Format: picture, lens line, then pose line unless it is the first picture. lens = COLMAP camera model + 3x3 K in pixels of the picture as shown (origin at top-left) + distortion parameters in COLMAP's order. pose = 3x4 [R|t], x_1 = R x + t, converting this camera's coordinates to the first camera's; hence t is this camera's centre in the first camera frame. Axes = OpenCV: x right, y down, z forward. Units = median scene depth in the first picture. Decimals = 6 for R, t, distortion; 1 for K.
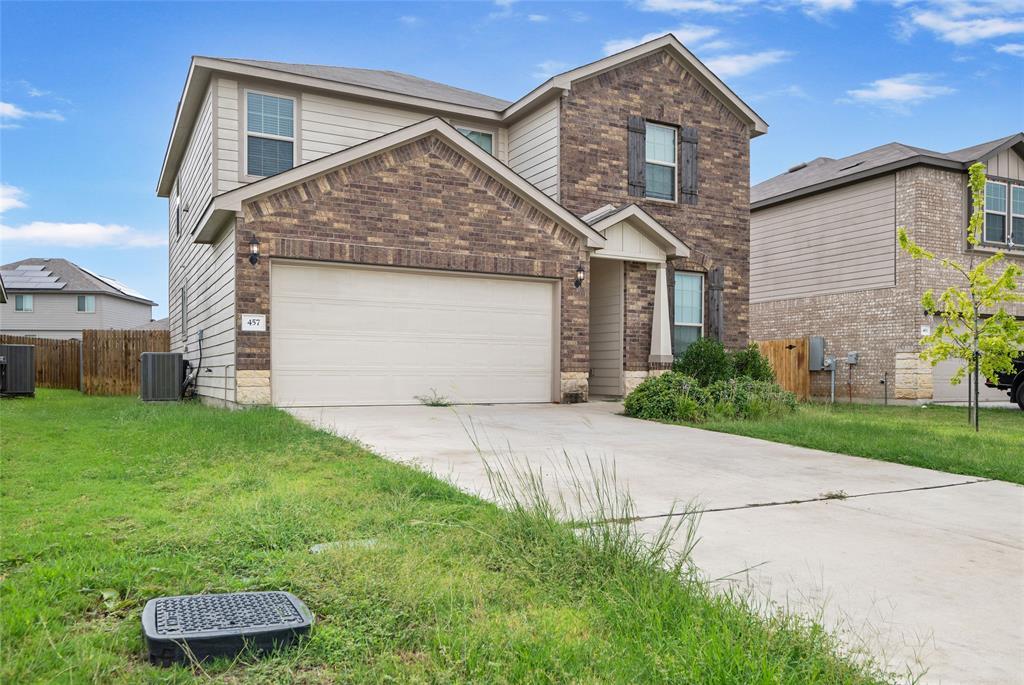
lens RADIAL K [[749.8, 0, 511.5], [0, 749.8, 343.8], [0, 0, 1]] dist [-0.003171, -0.000432]
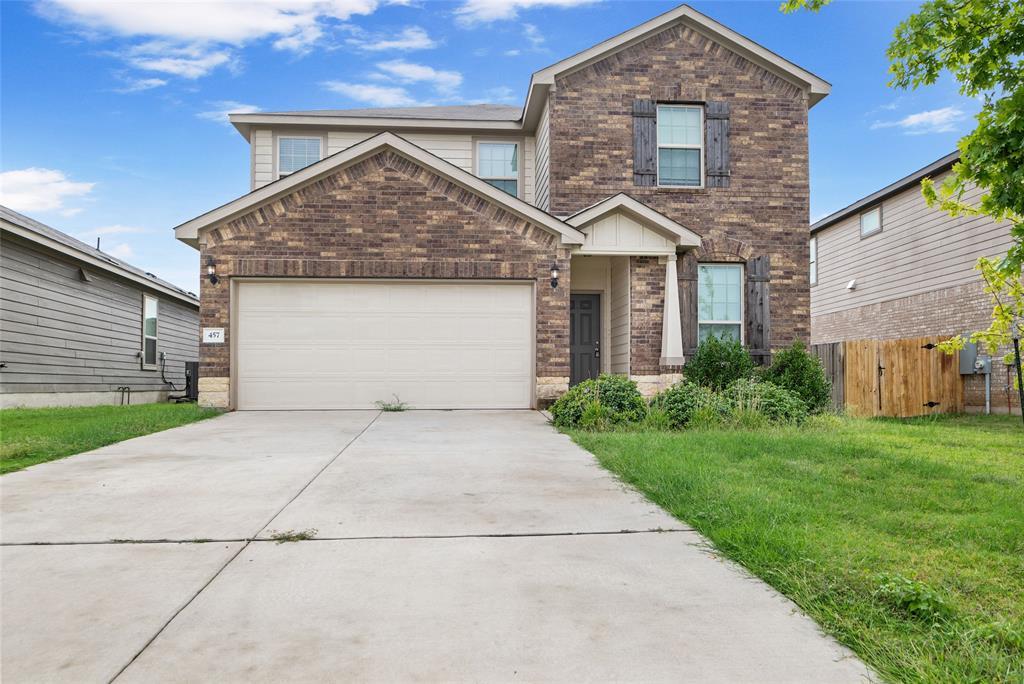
lens RADIAL K [[670.2, 0, 511.2], [0, 670.2, 344.8], [0, 0, 1]] dist [-0.001428, -0.000999]
pose [[0.914756, -0.033215, -0.402639, 0.375710], [0.023216, 0.999290, -0.029689, 0.021015], [0.403339, 0.017810, 0.914877, 0.202449]]
